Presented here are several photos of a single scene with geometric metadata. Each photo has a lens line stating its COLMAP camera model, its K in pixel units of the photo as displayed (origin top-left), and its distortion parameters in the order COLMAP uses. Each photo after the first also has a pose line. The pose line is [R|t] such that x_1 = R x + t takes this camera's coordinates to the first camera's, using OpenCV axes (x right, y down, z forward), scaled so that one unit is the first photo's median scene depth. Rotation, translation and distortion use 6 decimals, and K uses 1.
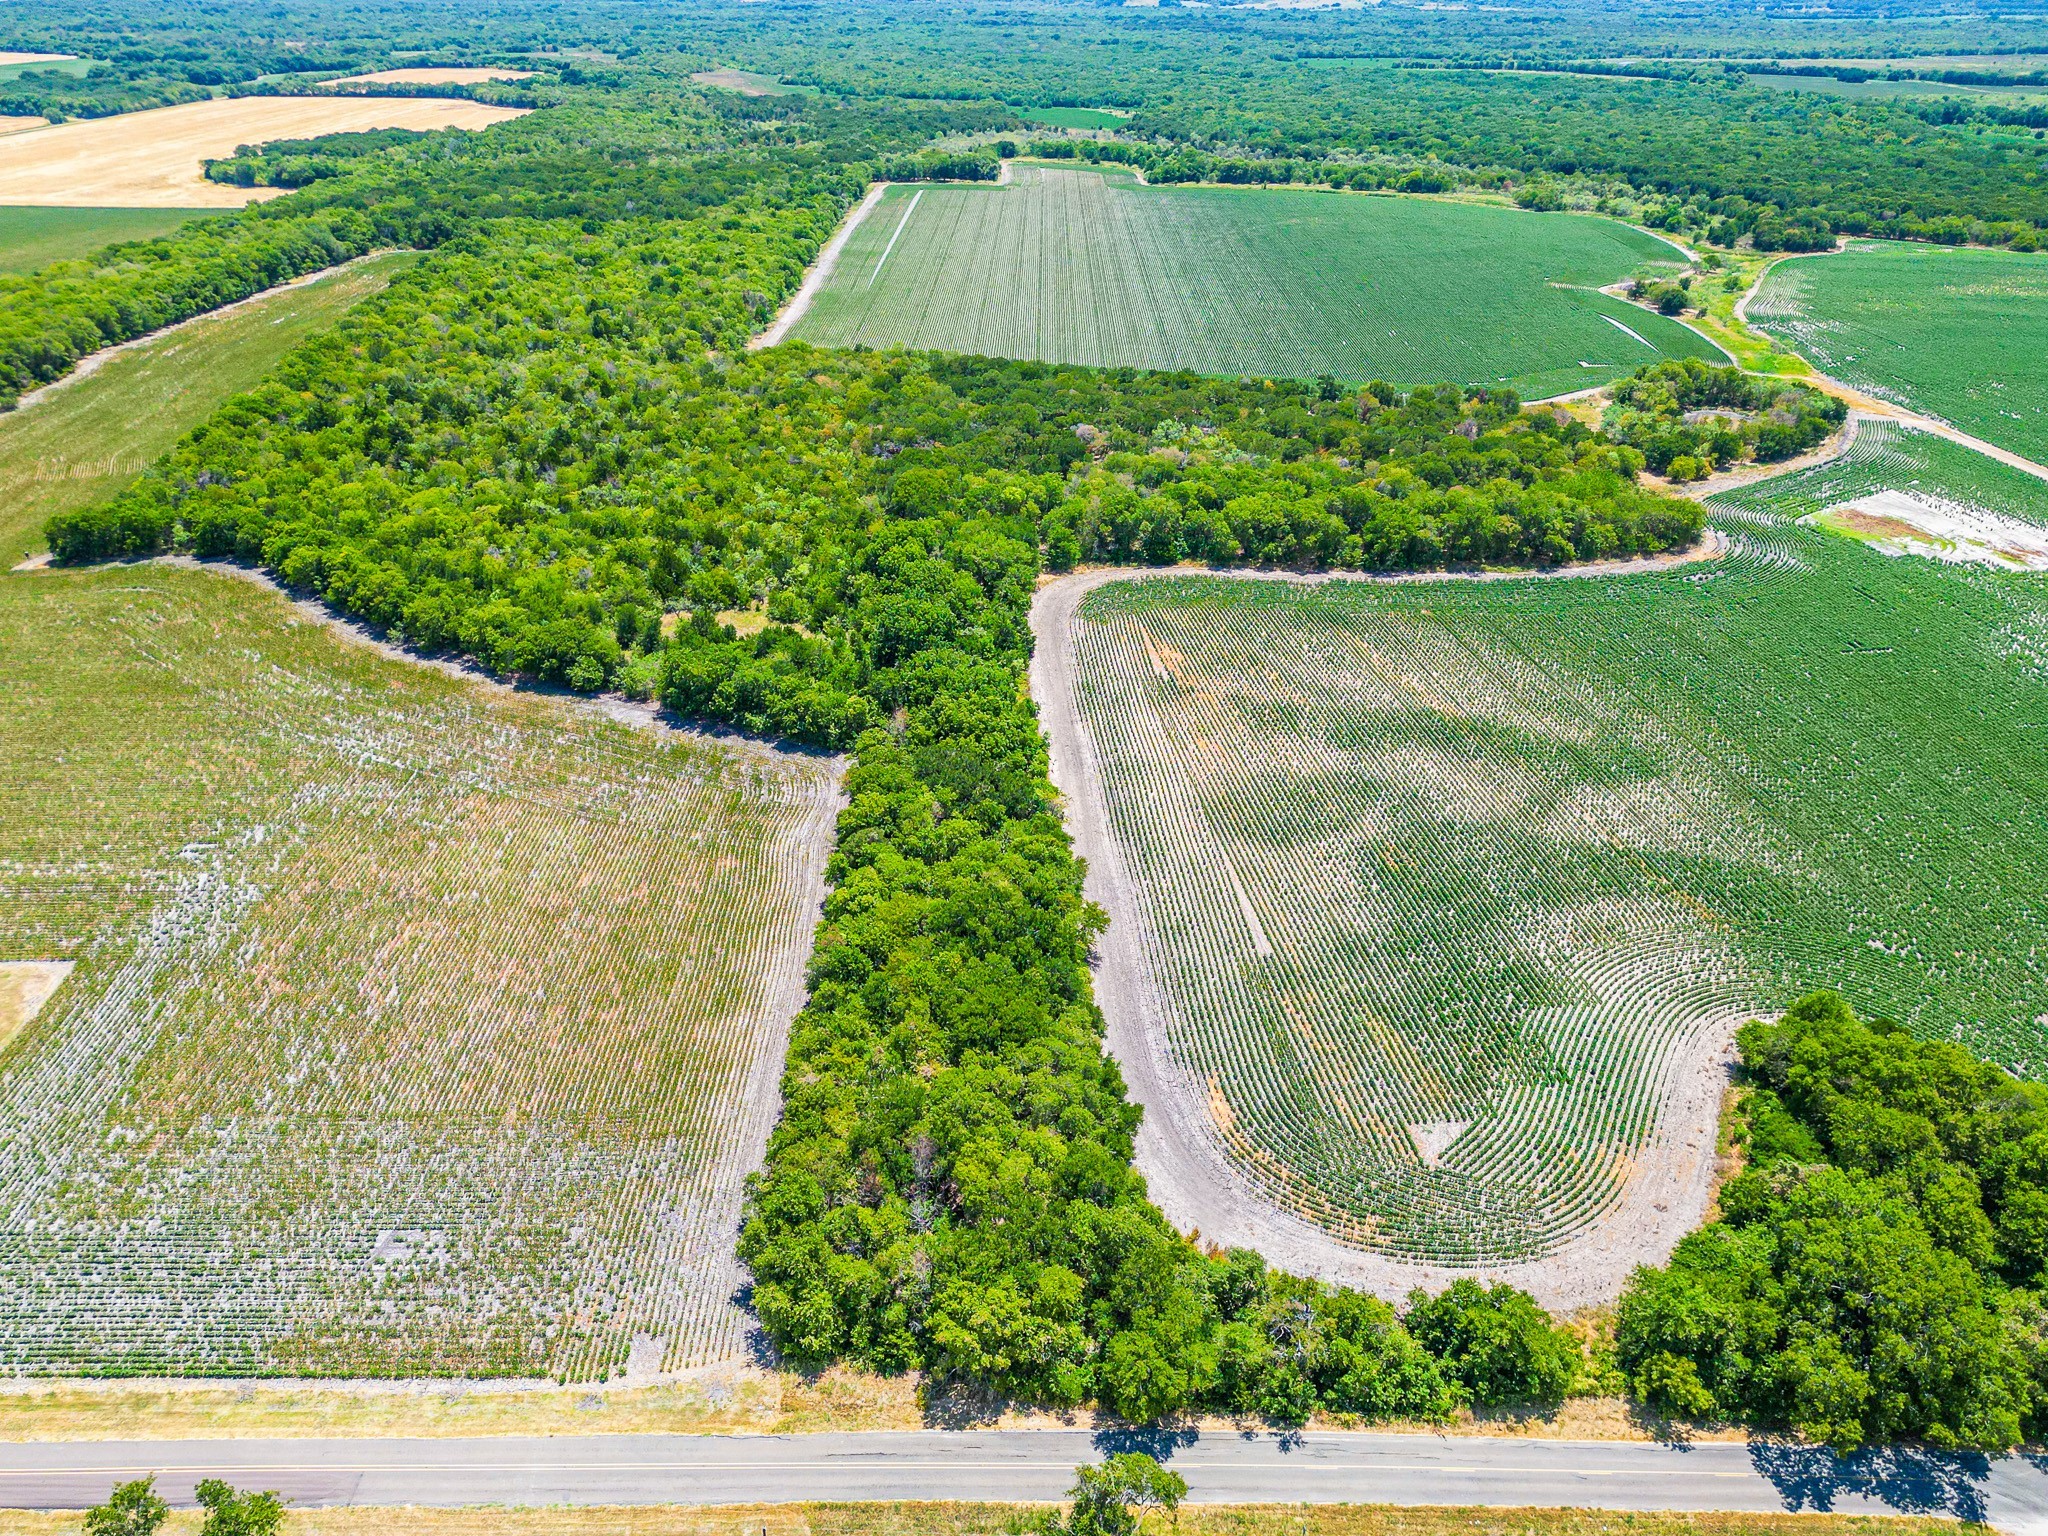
lens RADIAL K [[1451.8, 0, 1024.0], [0, 1451.8, 768.0], [0, 0, 1]] dist [0.078068, -0.079009]
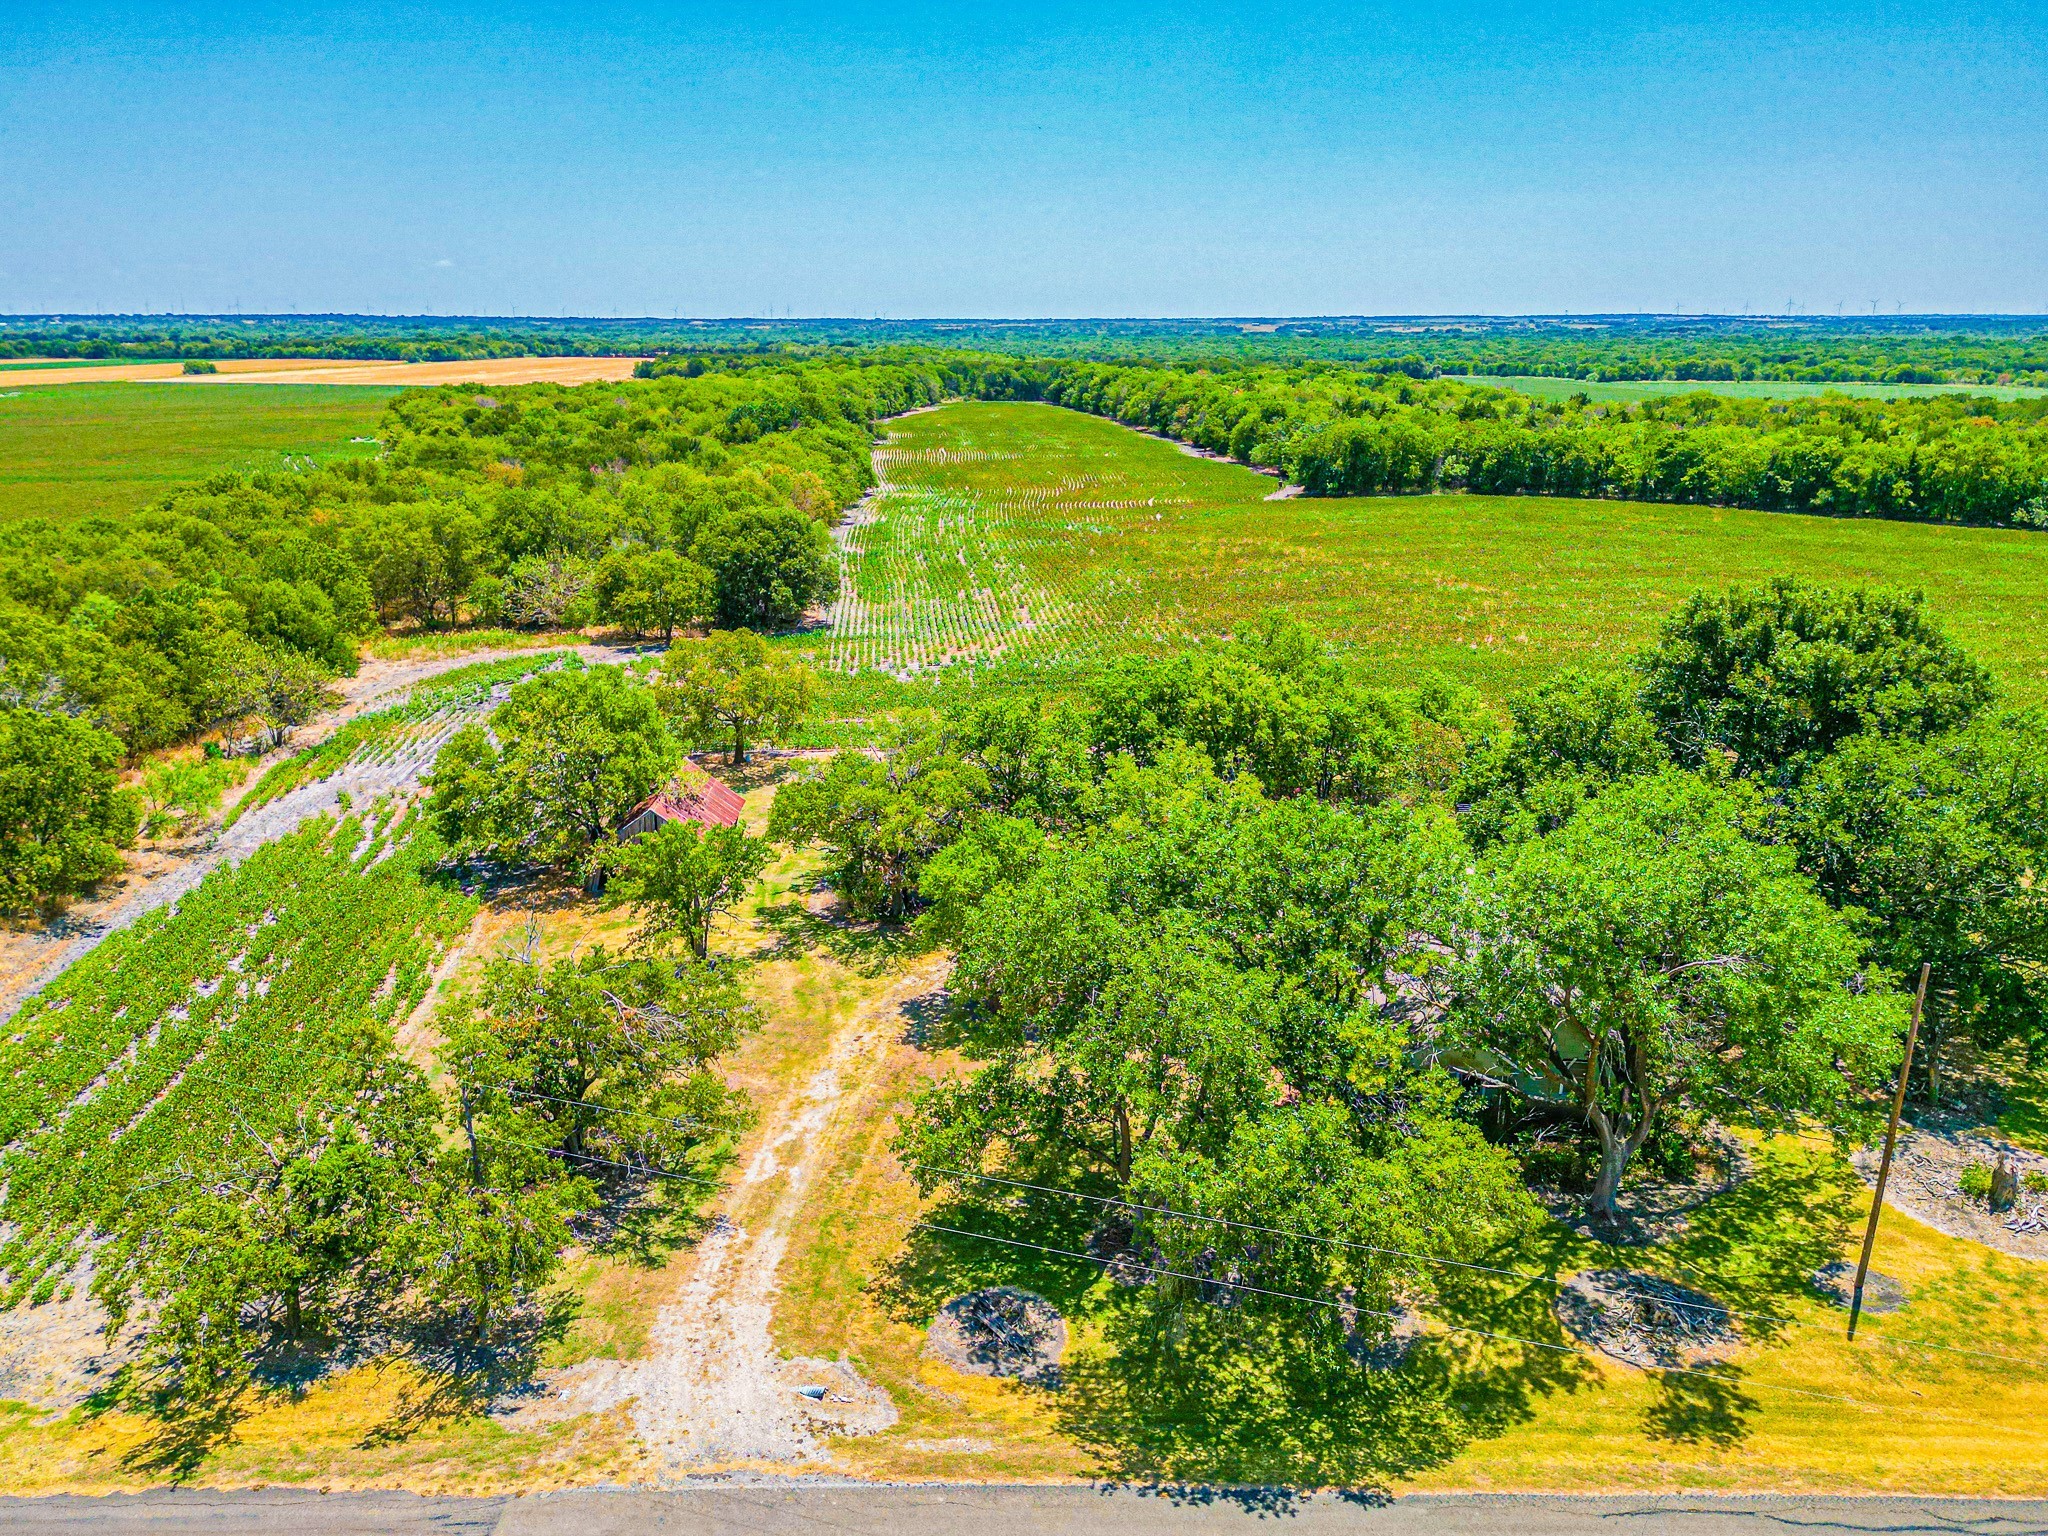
lens RADIAL K [[1474.5, 0, 1024.0], [0, 1474.5, 768.0], [0, 0, 1]] dist [0.087141, -0.096773]
pose [[0.999862, 0.001269, -0.016594, -0.762597], [-0.004780, 0.976971, -0.213320, 0.152717], [0.015941, 0.213370, 0.976841, 0.280071]]
